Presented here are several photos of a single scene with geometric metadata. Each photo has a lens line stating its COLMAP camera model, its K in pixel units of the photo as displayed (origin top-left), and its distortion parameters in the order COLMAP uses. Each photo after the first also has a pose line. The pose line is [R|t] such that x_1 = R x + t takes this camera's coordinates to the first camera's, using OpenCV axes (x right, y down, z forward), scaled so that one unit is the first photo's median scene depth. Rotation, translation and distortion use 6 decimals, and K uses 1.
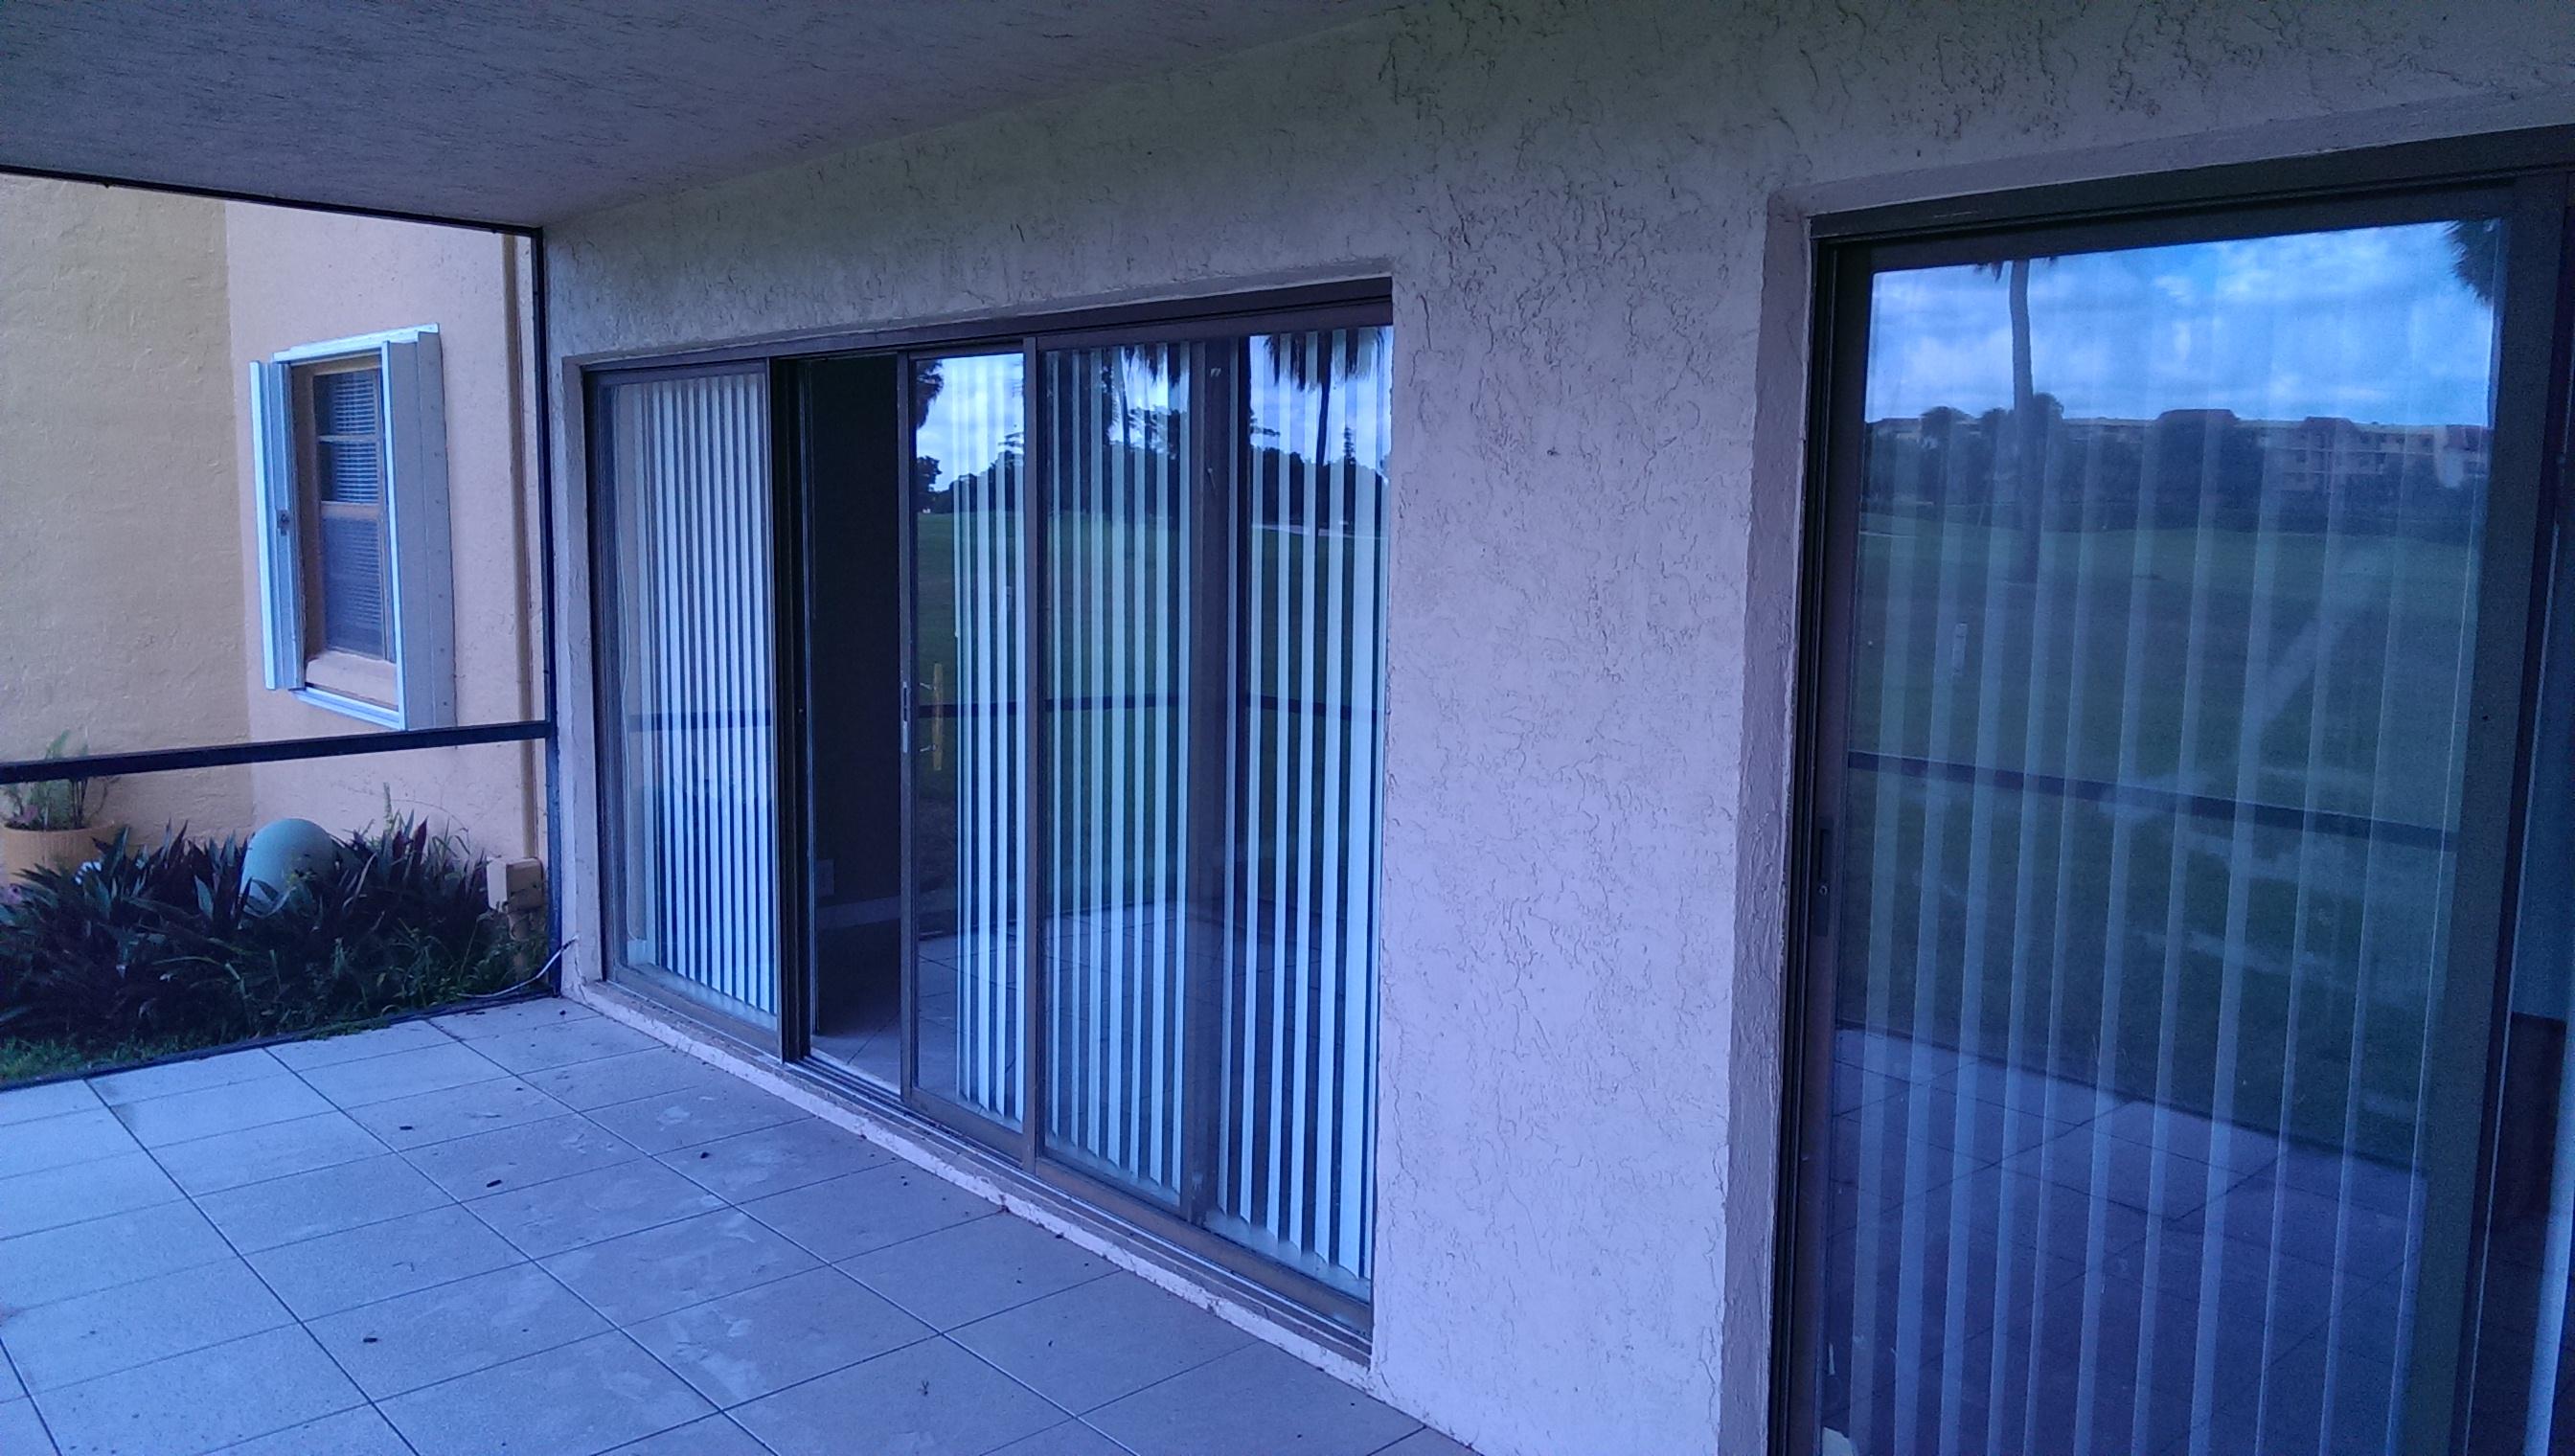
lens RADIAL K [[1811.6, 0, 1286.5], [0, 1811.6, 728.0], [0, 0, 1]] dist [0.058528, -0.089348]
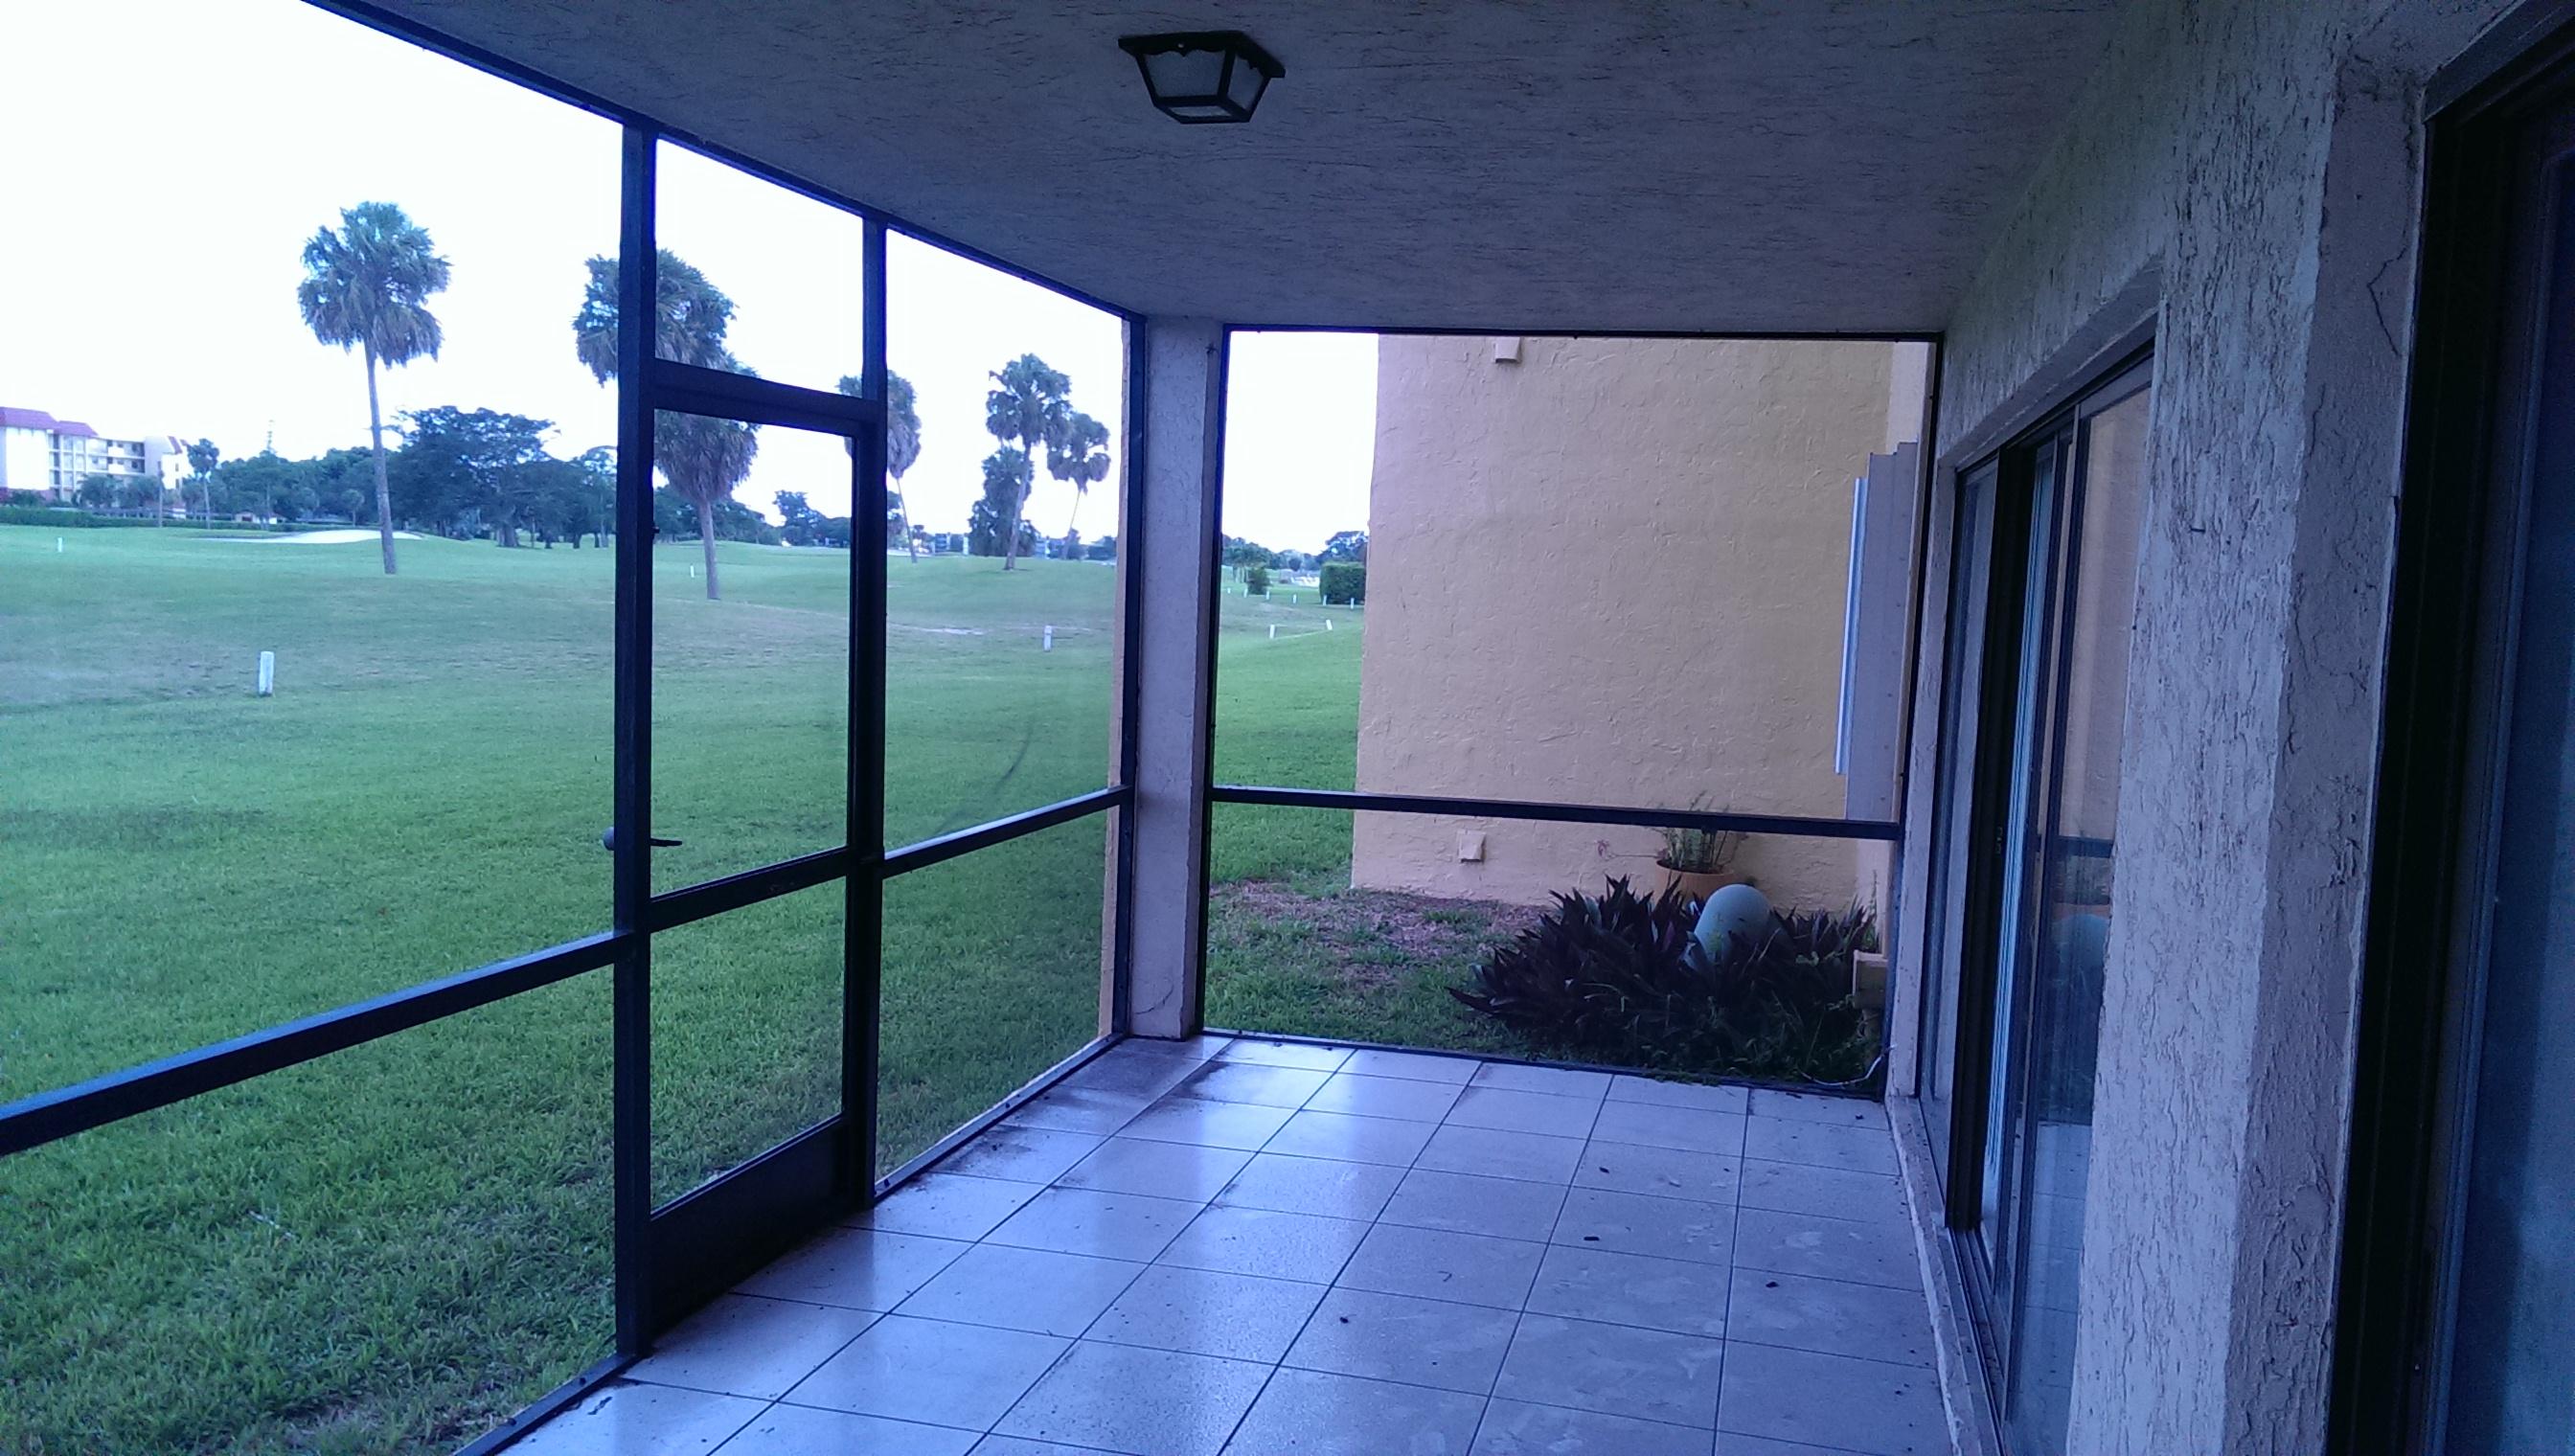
lens RADIAL K [[1811.6, 0, 1394.9], [0, 1811.6, 726.3], [0, 0, 1]] dist [0.058528, -0.089348]
pose [[0.541754, 0.076249, -0.837071, 0.320651], [-0.129311, 0.991582, 0.006633, -0.032548], [0.830531, 0.104649, 0.547053, 0.264627]]
